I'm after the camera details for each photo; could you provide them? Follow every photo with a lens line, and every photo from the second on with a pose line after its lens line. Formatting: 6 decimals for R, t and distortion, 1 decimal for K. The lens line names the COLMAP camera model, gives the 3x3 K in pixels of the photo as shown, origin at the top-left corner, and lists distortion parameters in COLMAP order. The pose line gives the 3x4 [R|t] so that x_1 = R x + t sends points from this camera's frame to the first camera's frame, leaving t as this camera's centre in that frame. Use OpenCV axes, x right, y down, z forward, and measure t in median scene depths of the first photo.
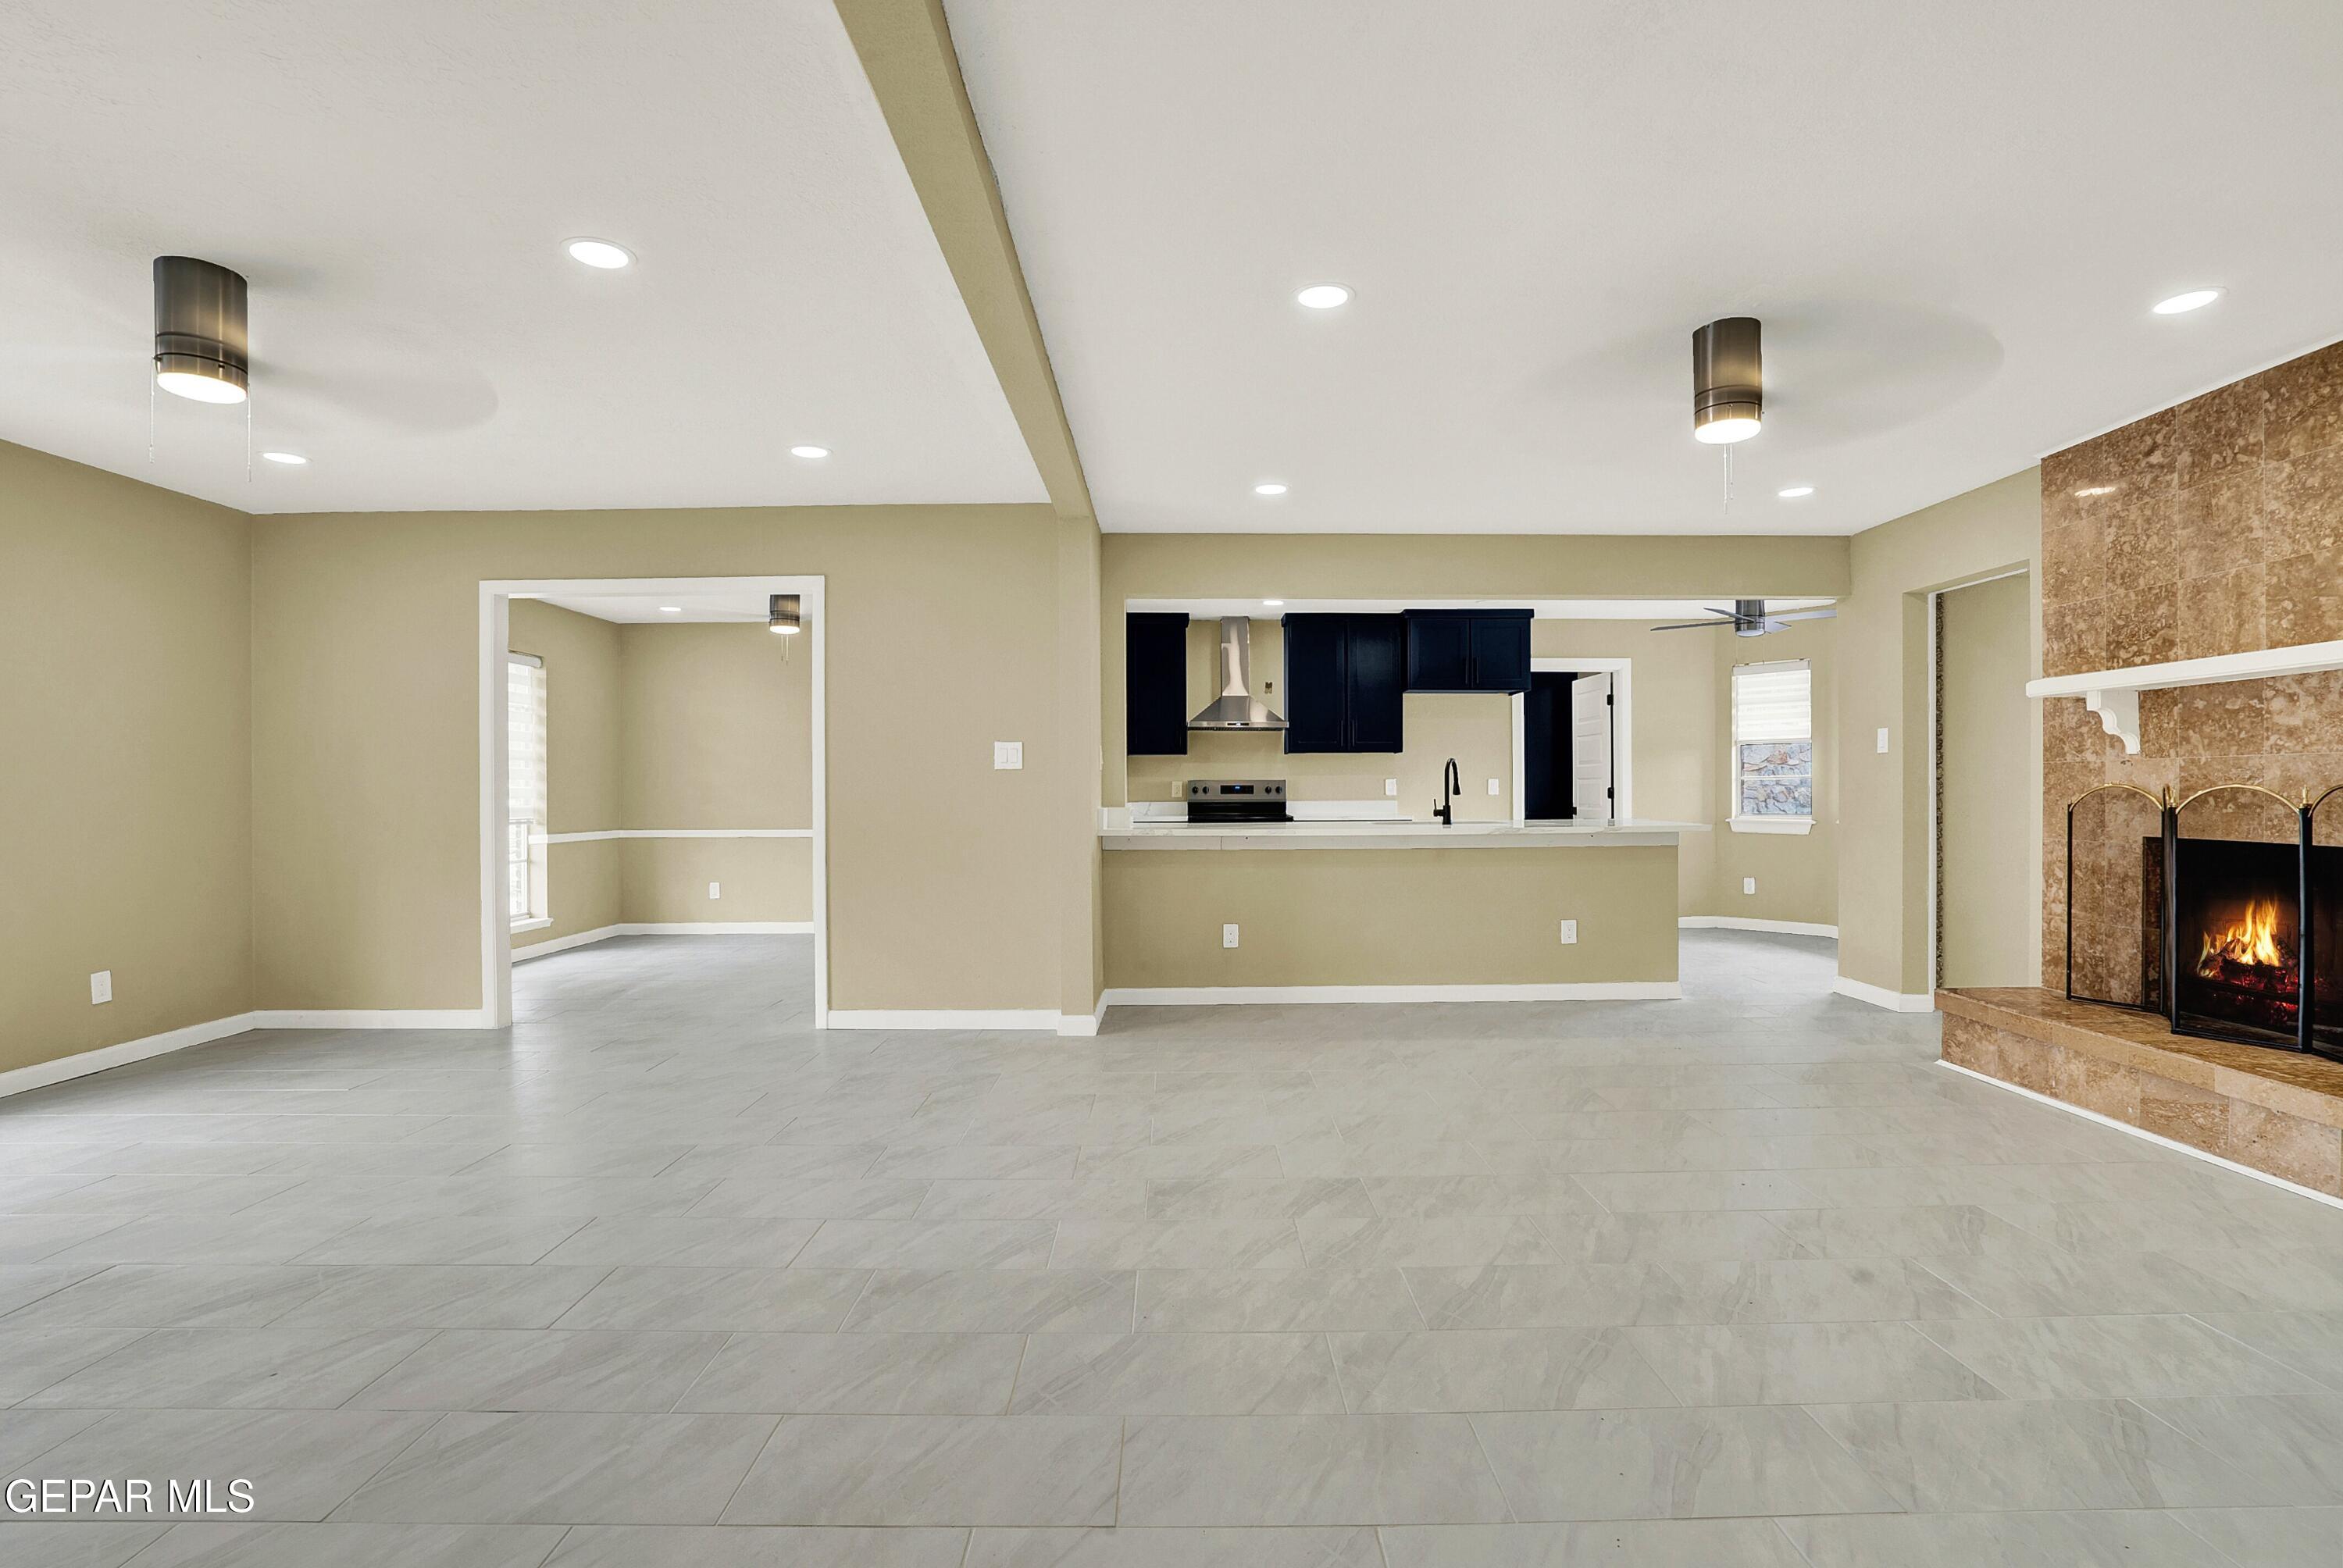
lens RADIAL K [[1114.2, 0, 1171.5], [0, 1114.2, 784.0], [0, 0, 1]] dist [-0.002533, 0.000834]
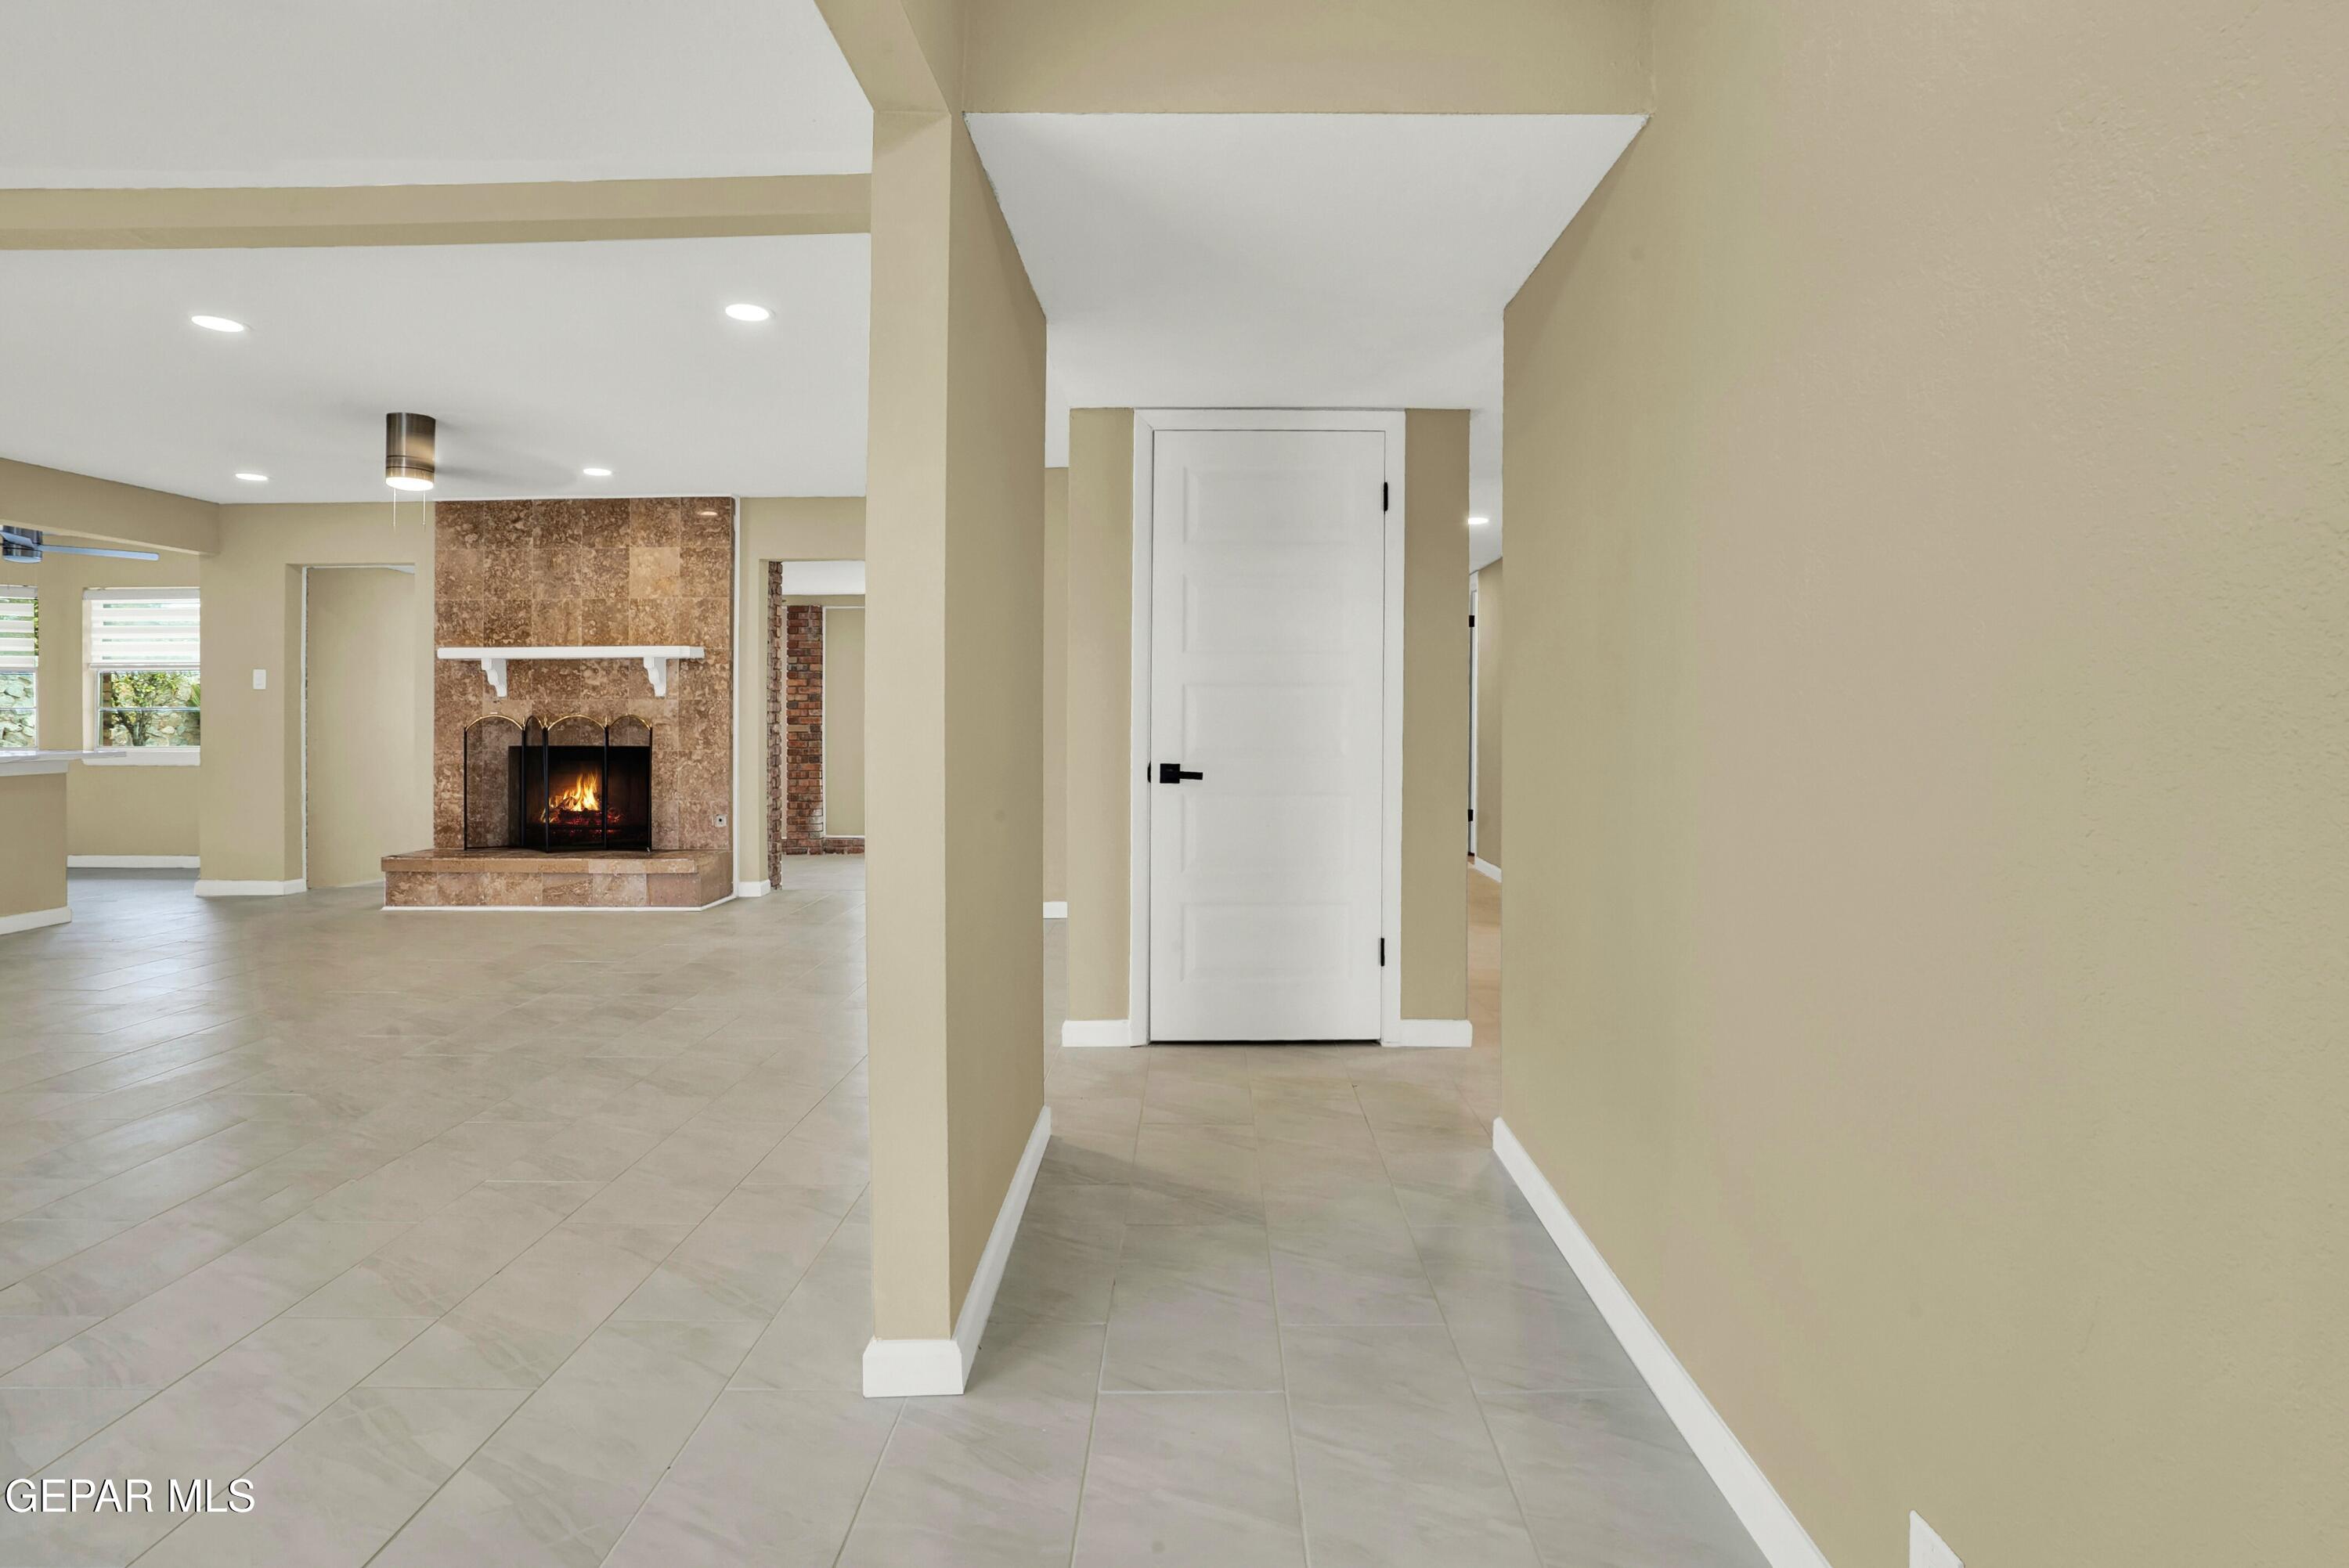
lens RADIAL K [[1070.1, 0, 1182.0], [0, 1070.1, 725.2], [0, 0, 1]] dist [0.000225, 0.000037]
pose [[0.037259, -0.003146, 0.999301, -0.737000], [-0.001580, 0.999994, 0.003207, 0.009030], [-0.999304, -0.001698, 0.037254, -0.087411]]
